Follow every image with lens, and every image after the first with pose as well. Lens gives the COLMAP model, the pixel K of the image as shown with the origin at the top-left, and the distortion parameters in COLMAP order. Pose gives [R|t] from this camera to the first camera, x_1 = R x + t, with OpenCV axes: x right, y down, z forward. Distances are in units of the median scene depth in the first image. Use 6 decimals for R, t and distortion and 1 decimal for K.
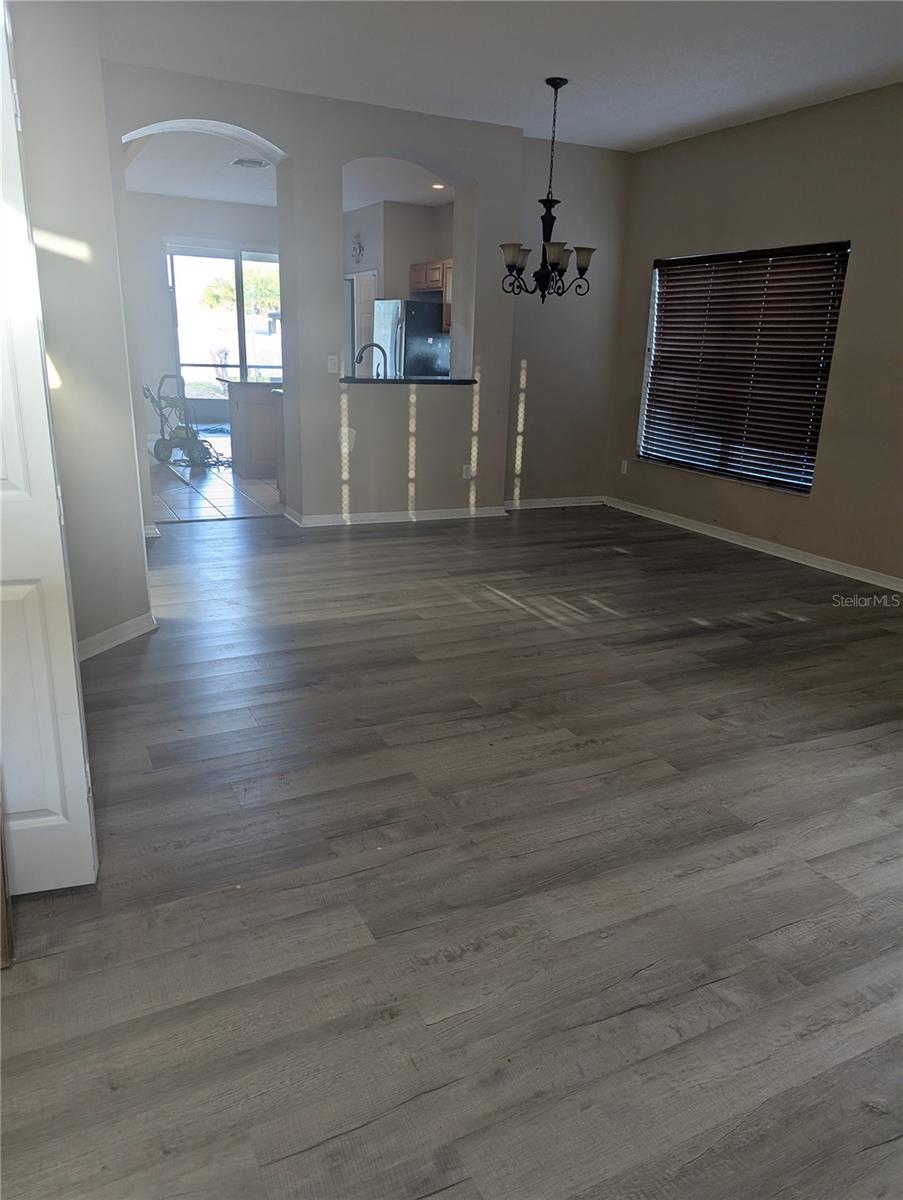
lens RADIAL K [[855.8, 0, 469.0], [0, 855.8, 600.7], [0, 0, 1]] dist [0.084190, -0.072729]
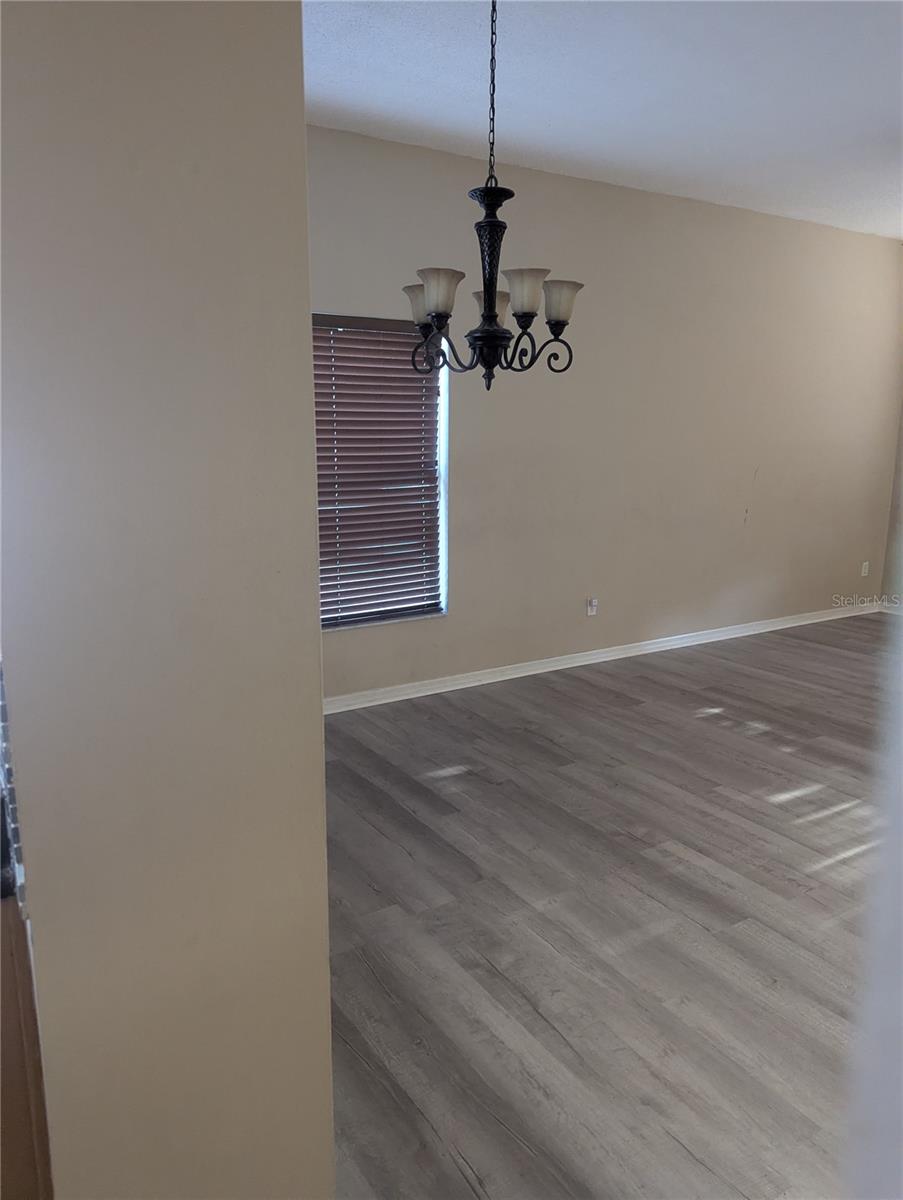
lens RADIAL K [[827.5, 0, 451.1], [0, 827.5, 625.9], [0, 0, 1]] dist [0.082769, -0.066219]
pose [[-0.078413, -0.273964, 0.958538, -0.448210], [0.278978, 0.917053, 0.284929, -0.388561], [-0.957091, 0.289753, 0.004521, 1.132534]]
